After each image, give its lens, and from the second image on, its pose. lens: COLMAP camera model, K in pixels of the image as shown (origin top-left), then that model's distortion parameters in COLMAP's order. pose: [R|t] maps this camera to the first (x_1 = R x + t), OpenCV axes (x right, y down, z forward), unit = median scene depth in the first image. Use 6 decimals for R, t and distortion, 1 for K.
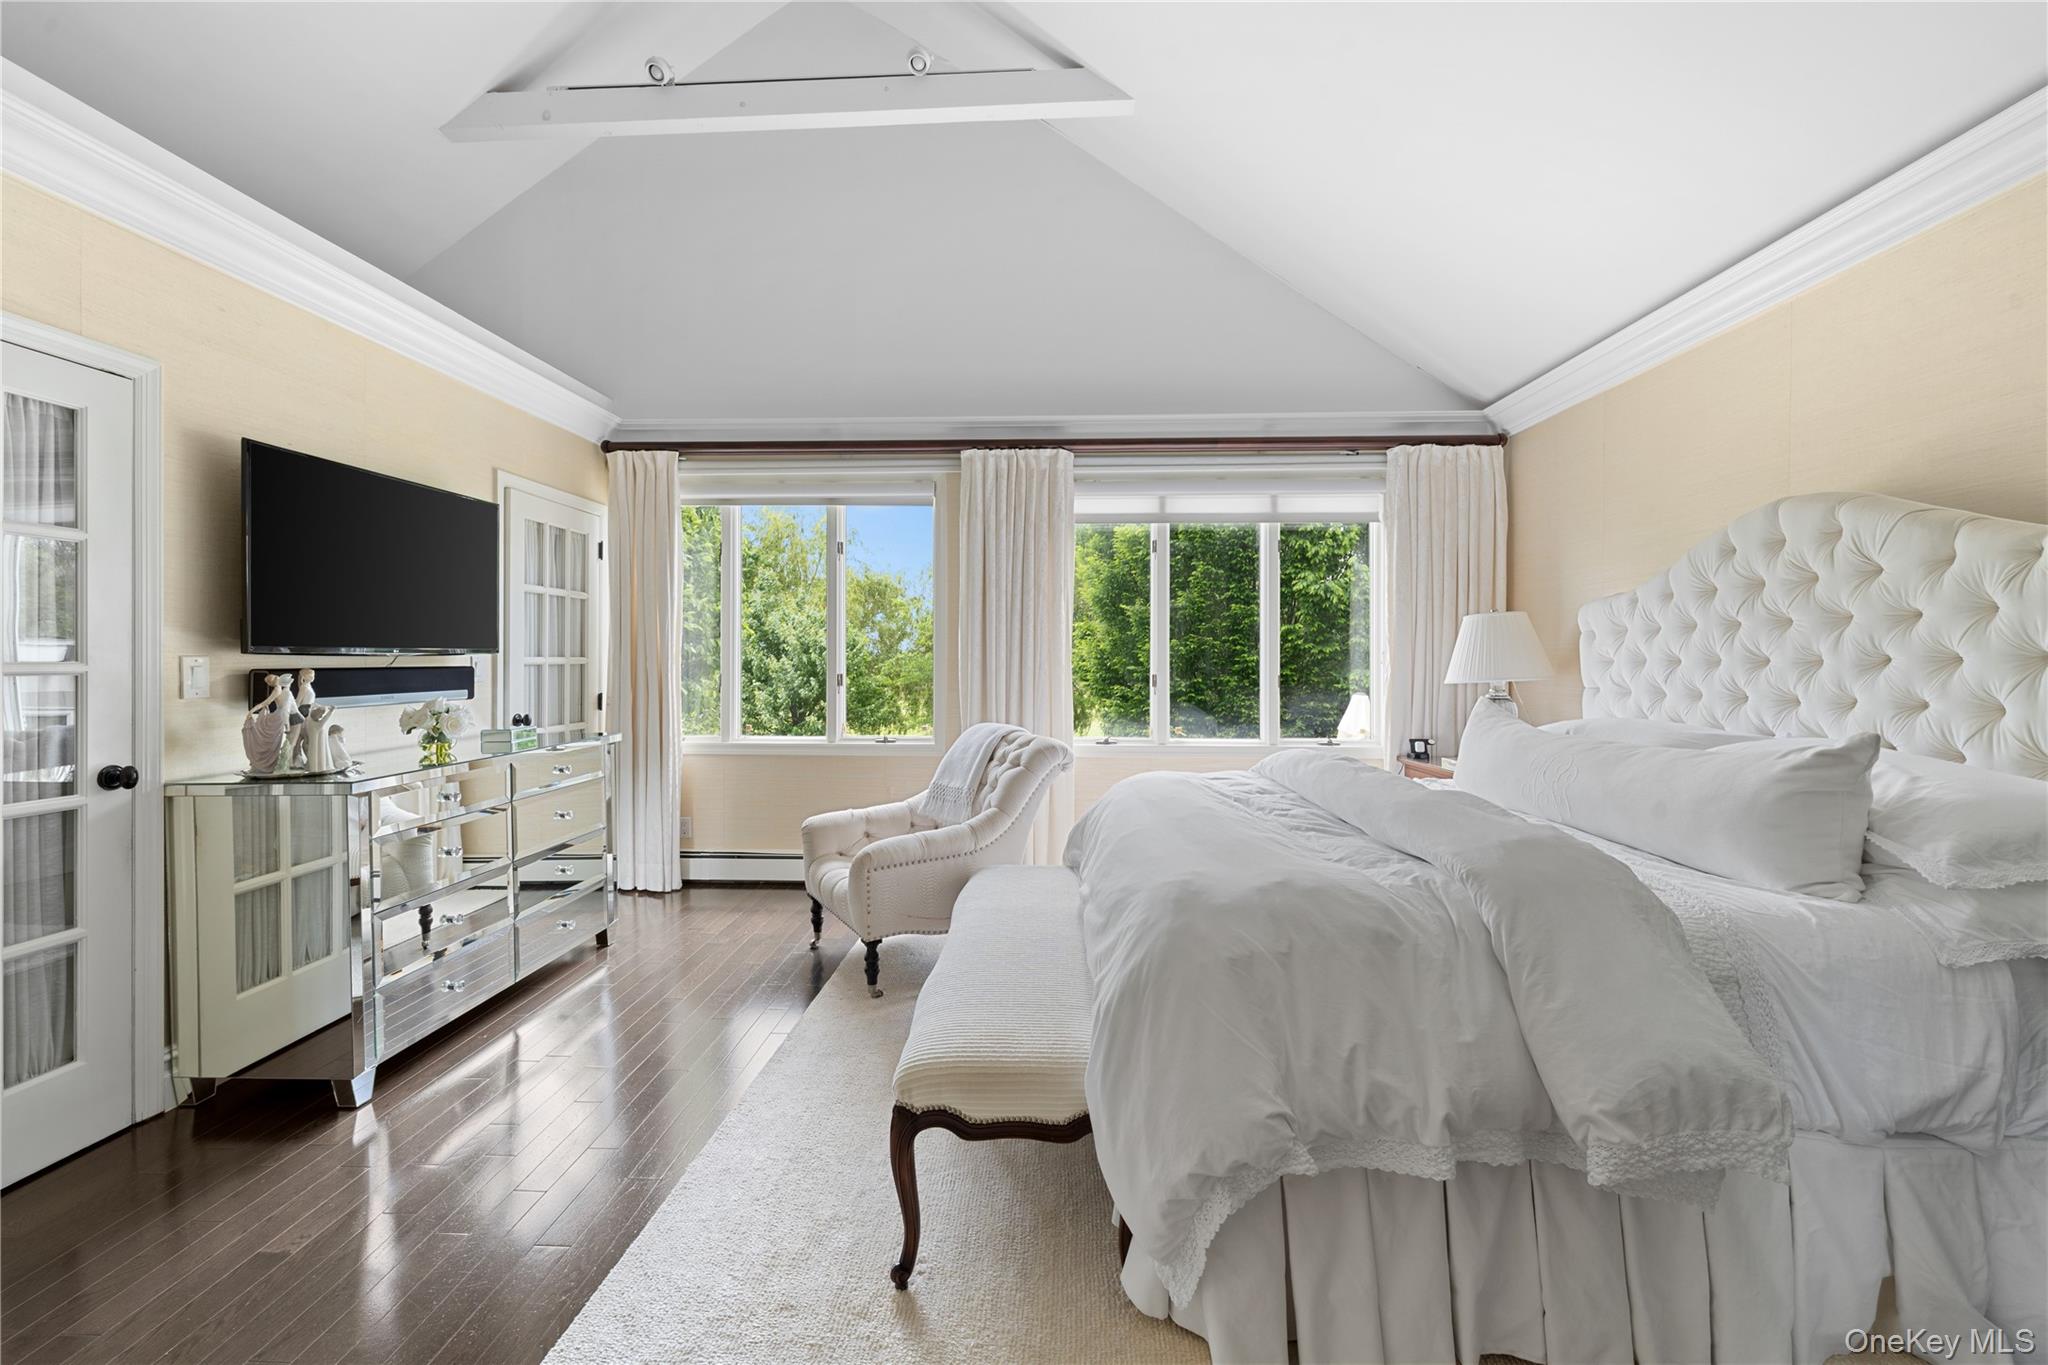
lens RADIAL K [[834.2, 0, 1021.8], [0, 834.2, 661.1], [0, 0, 1]] dist [0.002402, -0.001991]
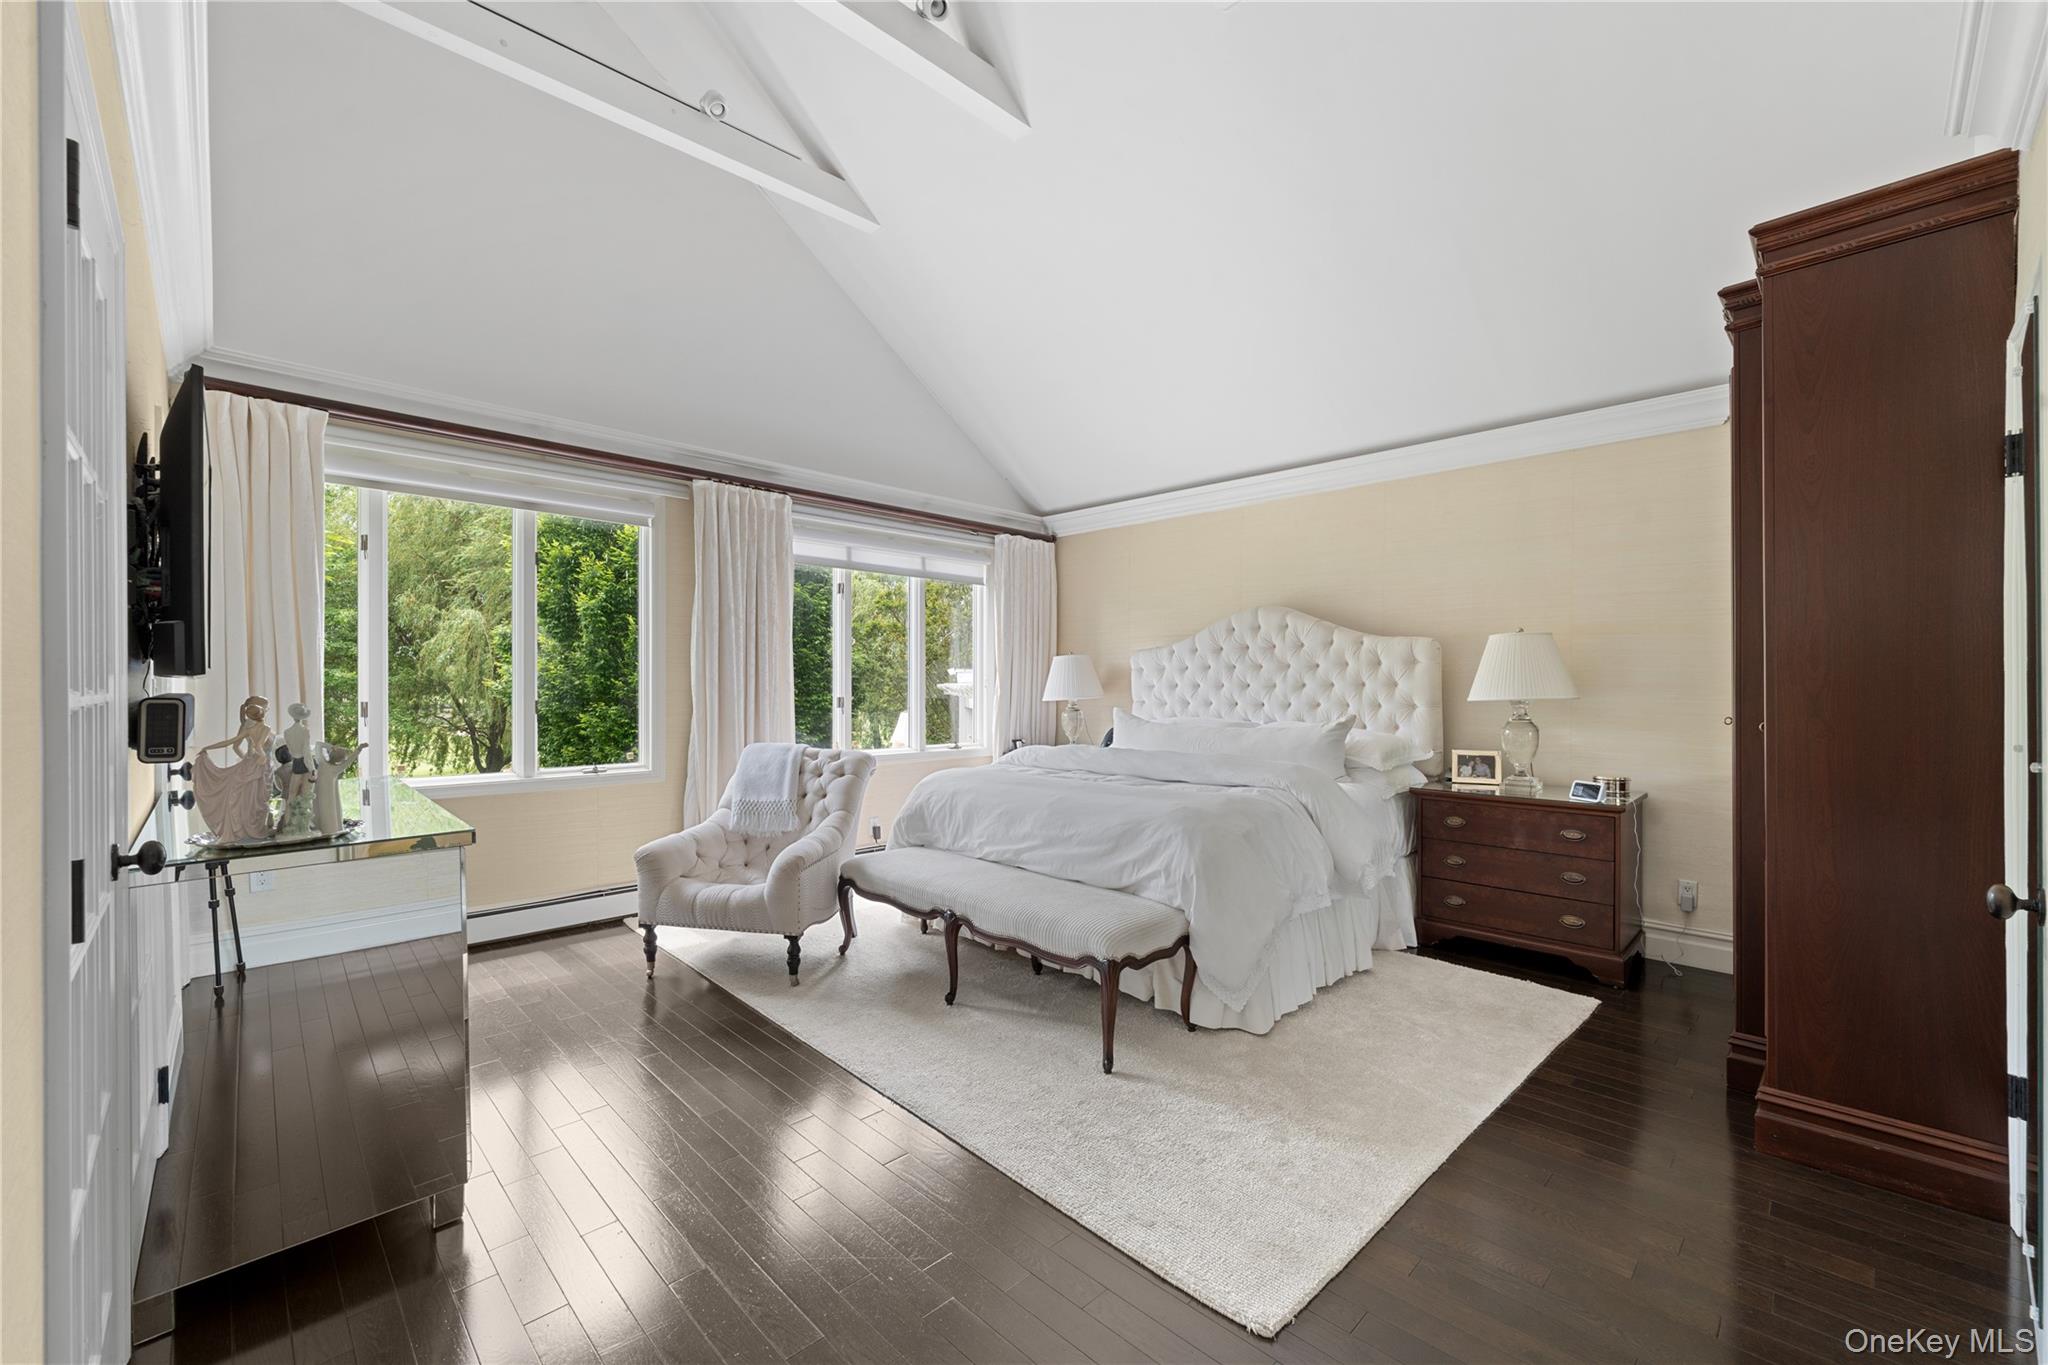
lens RADIAL K [[834.2, 0, 1028.1], [0, 834.2, 692.3], [0, 0, 1]] dist [0.002402, -0.001991]
pose [[0.679871, -0.005292, 0.733312, -0.561985], [0.000554, 0.999977, 0.006702, 0.001152], [-0.733331, -0.004151, 0.679859, 0.008158]]
